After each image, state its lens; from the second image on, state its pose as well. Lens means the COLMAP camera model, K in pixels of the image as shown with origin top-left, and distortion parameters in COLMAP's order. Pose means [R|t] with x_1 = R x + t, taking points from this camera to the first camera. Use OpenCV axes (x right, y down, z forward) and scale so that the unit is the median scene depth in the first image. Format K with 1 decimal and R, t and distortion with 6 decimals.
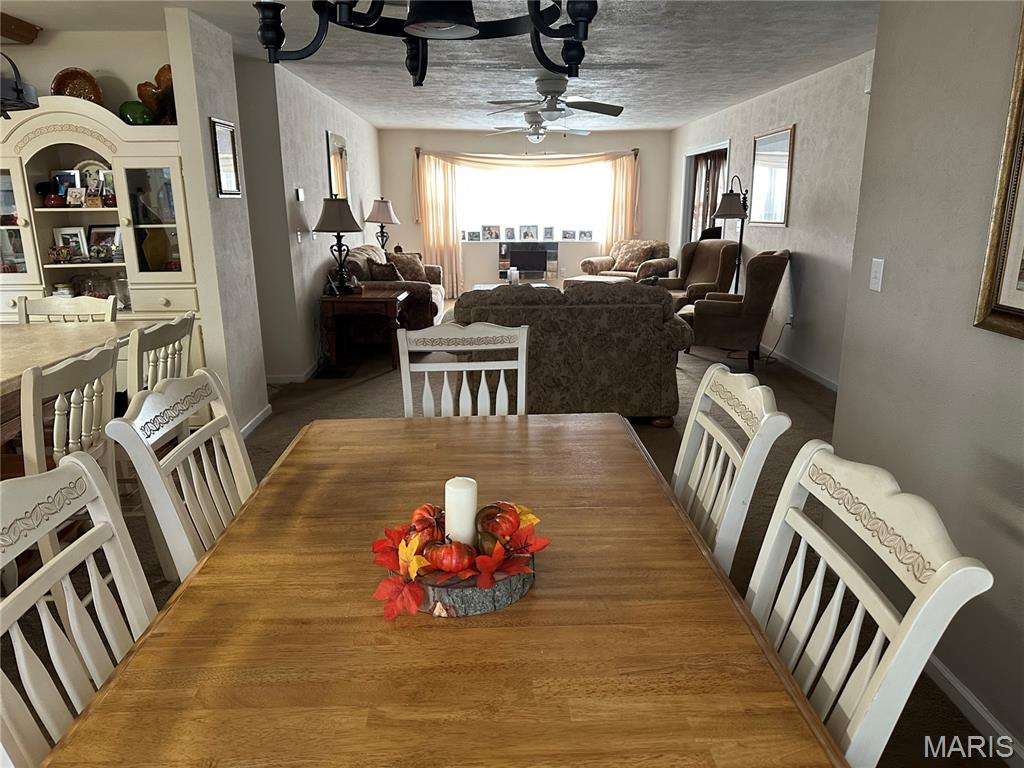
lens RADIAL K [[725.2, 0, 511.2], [0, 725.2, 390.3], [0, 0, 1]] dist [0.005626, -0.000892]
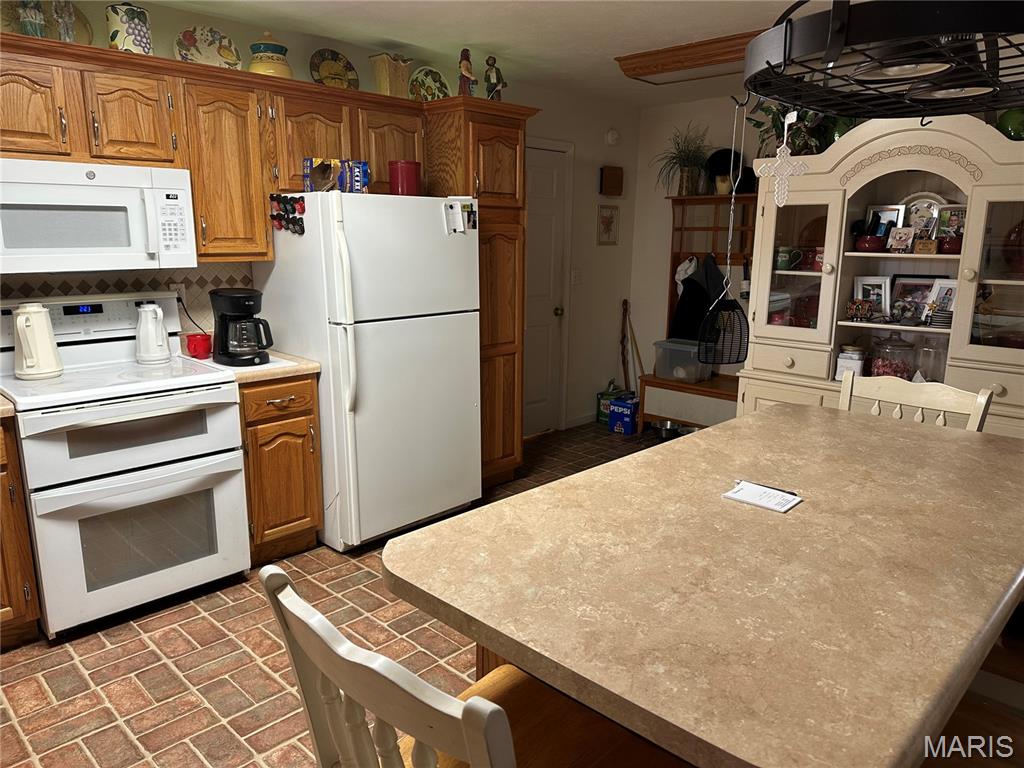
lens RADIAL K [[725.2, 0, 512.9], [0, 725.2, 383.7], [0, 0, 1]] dist [0.005626, -0.000892]
pose [[0.683646, 0.166018, -0.710680, -0.305622], [-0.202958, 0.978619, 0.033373, -0.058562], [0.701025, 0.121423, 0.702724, 0.190965]]
